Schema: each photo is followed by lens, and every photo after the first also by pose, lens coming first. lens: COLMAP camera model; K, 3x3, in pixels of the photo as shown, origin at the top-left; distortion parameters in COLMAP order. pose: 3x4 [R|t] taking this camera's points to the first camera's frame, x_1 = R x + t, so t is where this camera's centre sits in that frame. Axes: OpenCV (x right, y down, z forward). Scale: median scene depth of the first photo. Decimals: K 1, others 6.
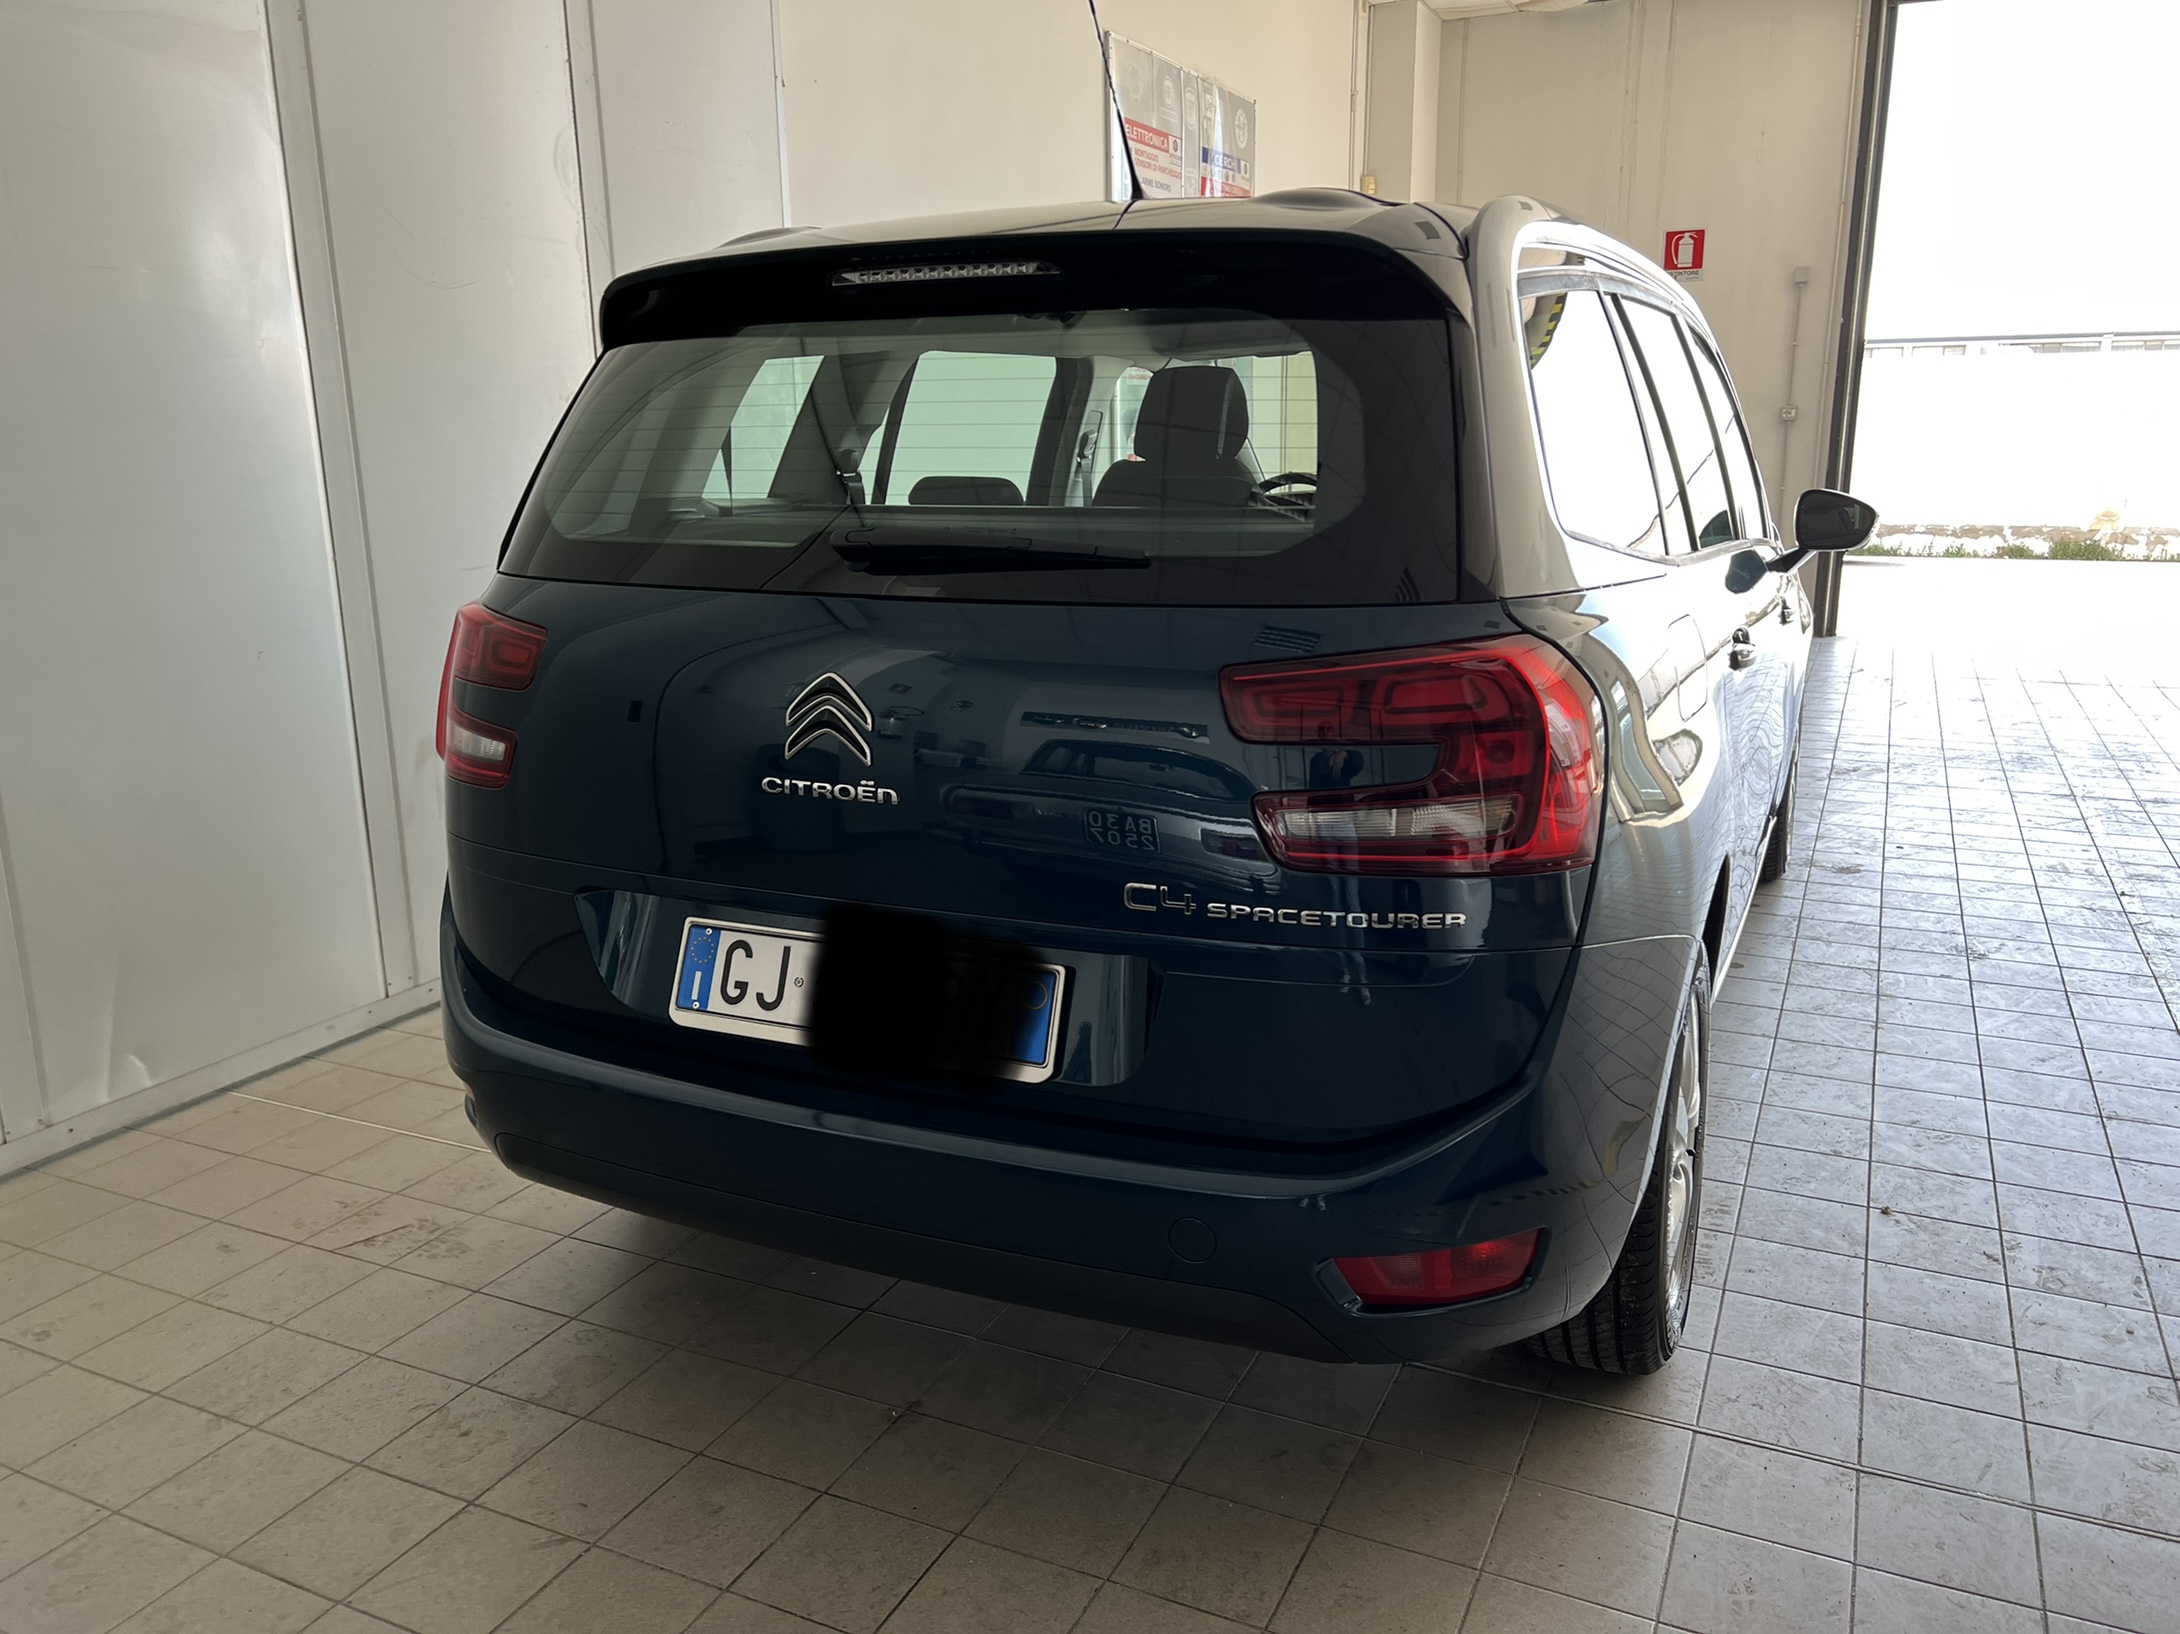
lens RADIAL K [[1647.8, 0, 1094.3], [0, 1647.8, 829.0], [0, 0, 1]] dist [0.047068, -0.047448]
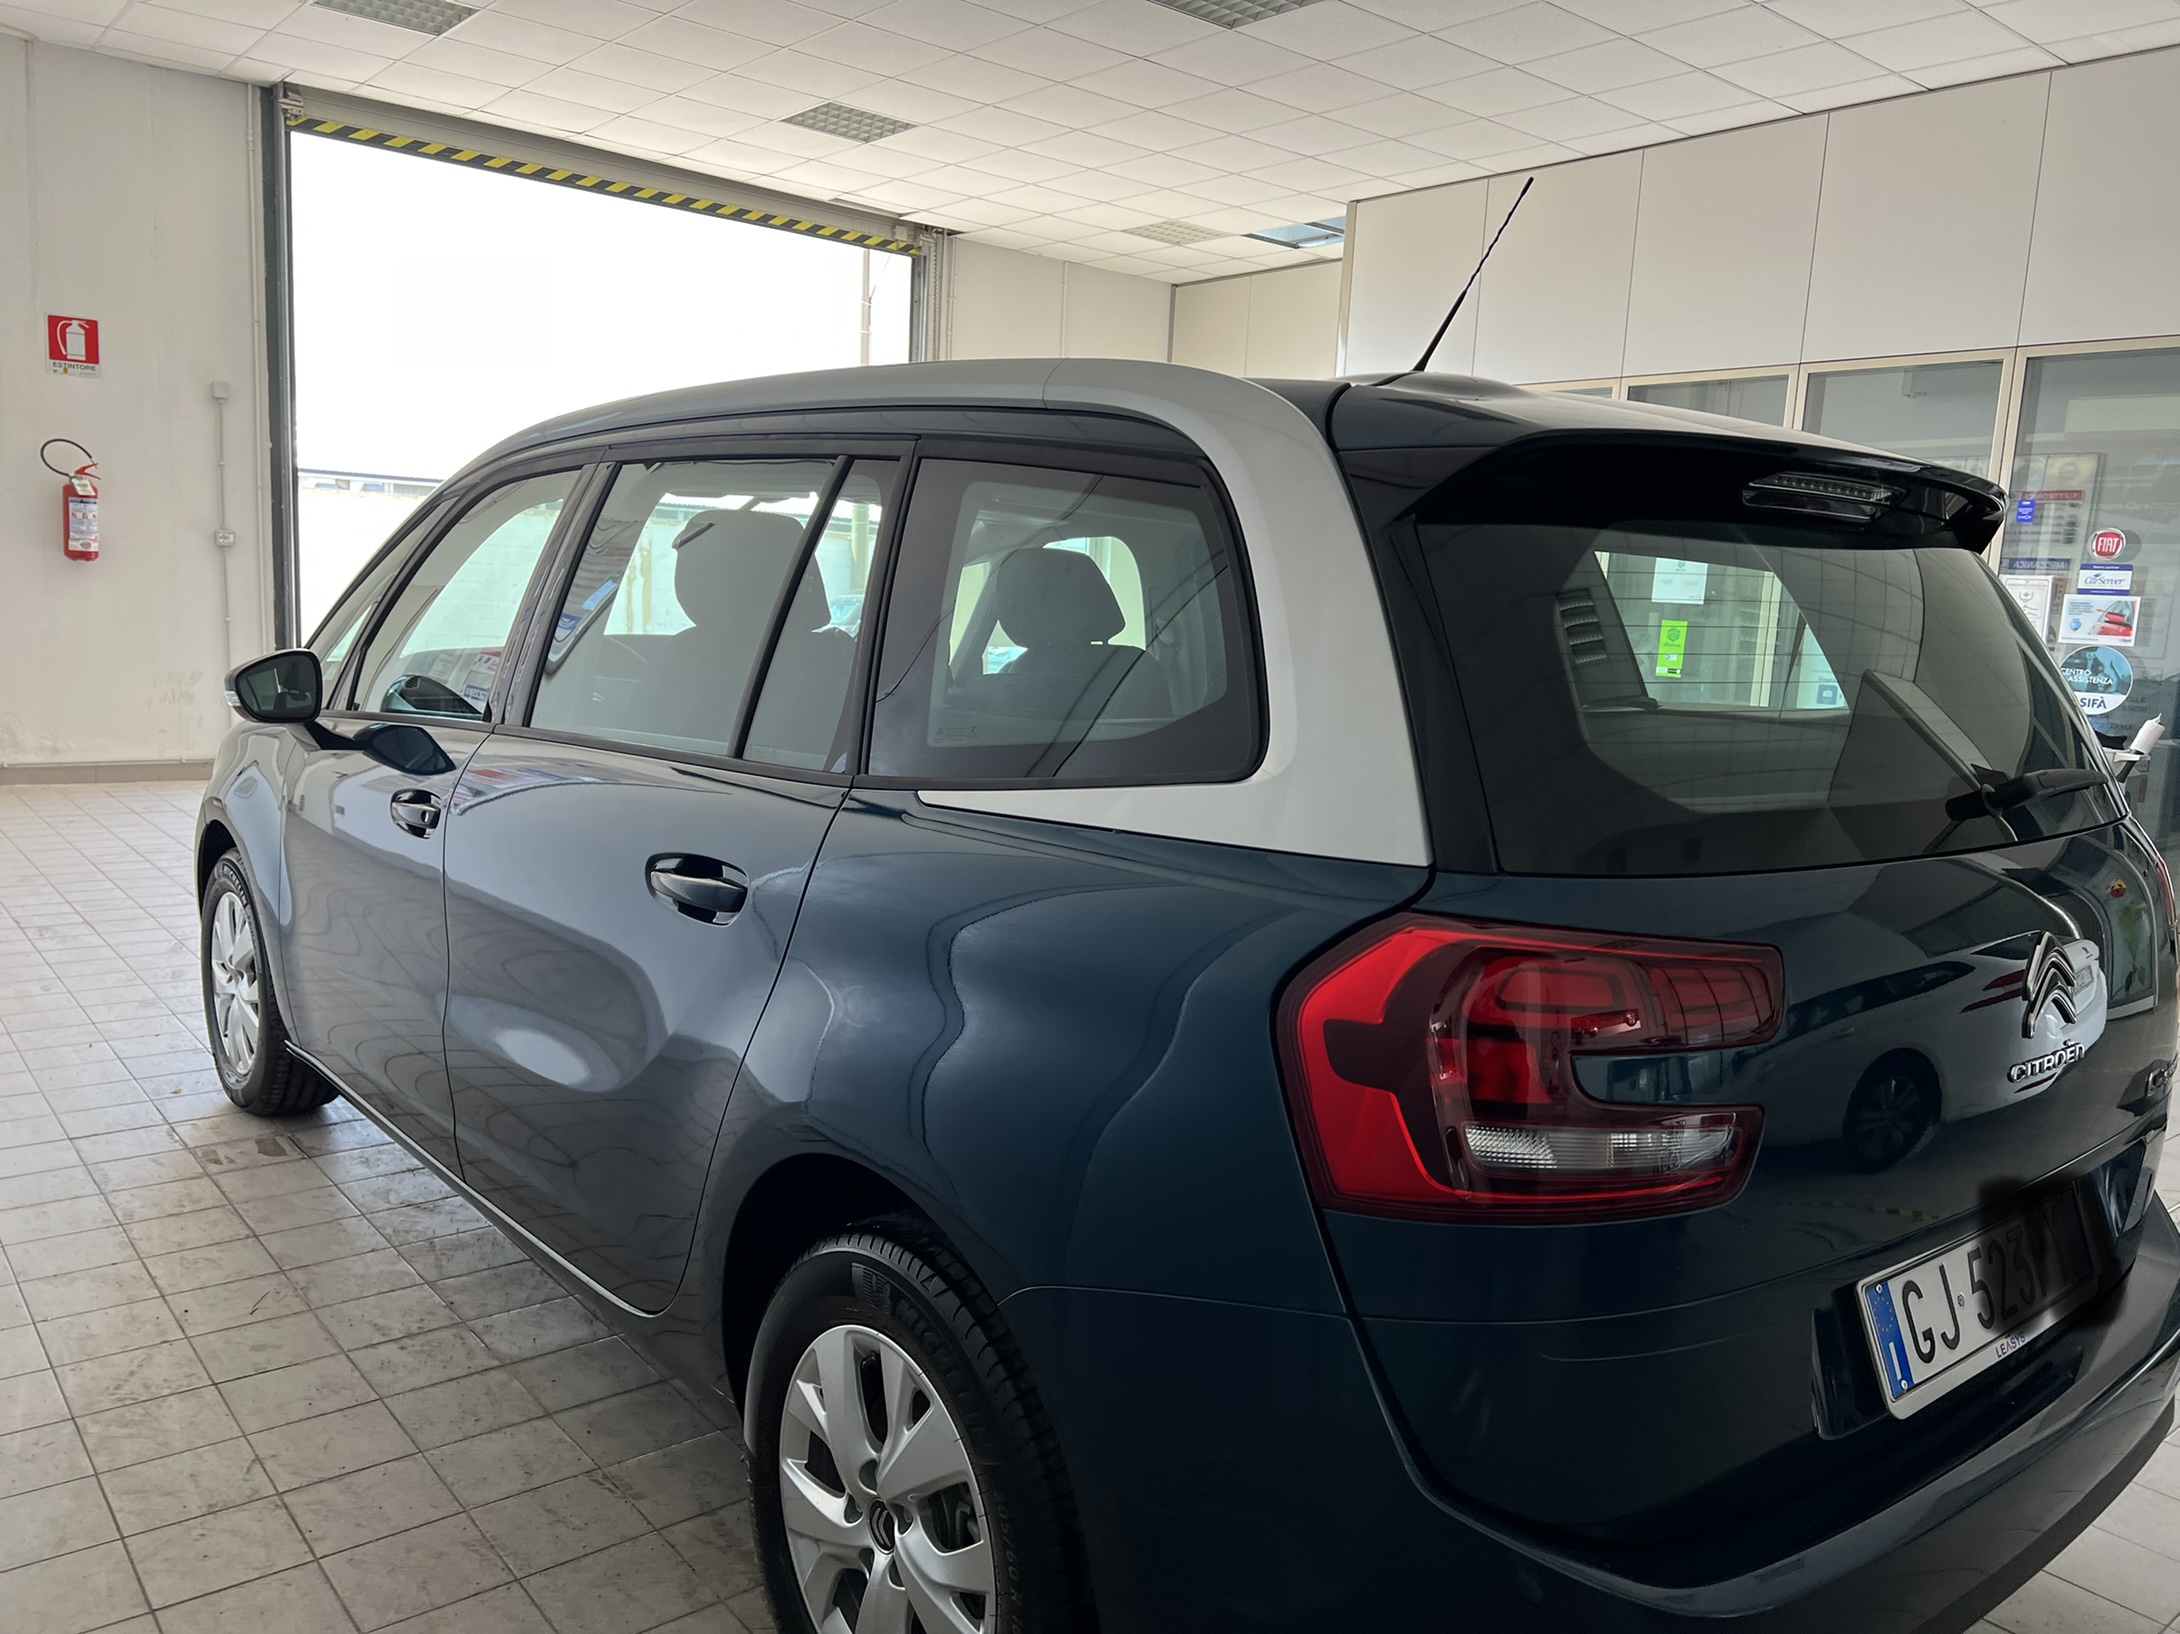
lens RADIAL K [[1647.8, 0, 1094.3], [0, 1647.8, 829.0], [0, 0, 1]] dist [0.047068, -0.047448]
pose [[0.423799, -0.098270, 0.900410, -0.225588], [0.156189, 0.987134, 0.034221, -0.049825], [-0.892188, 0.126132, 0.433695, 0.200476]]
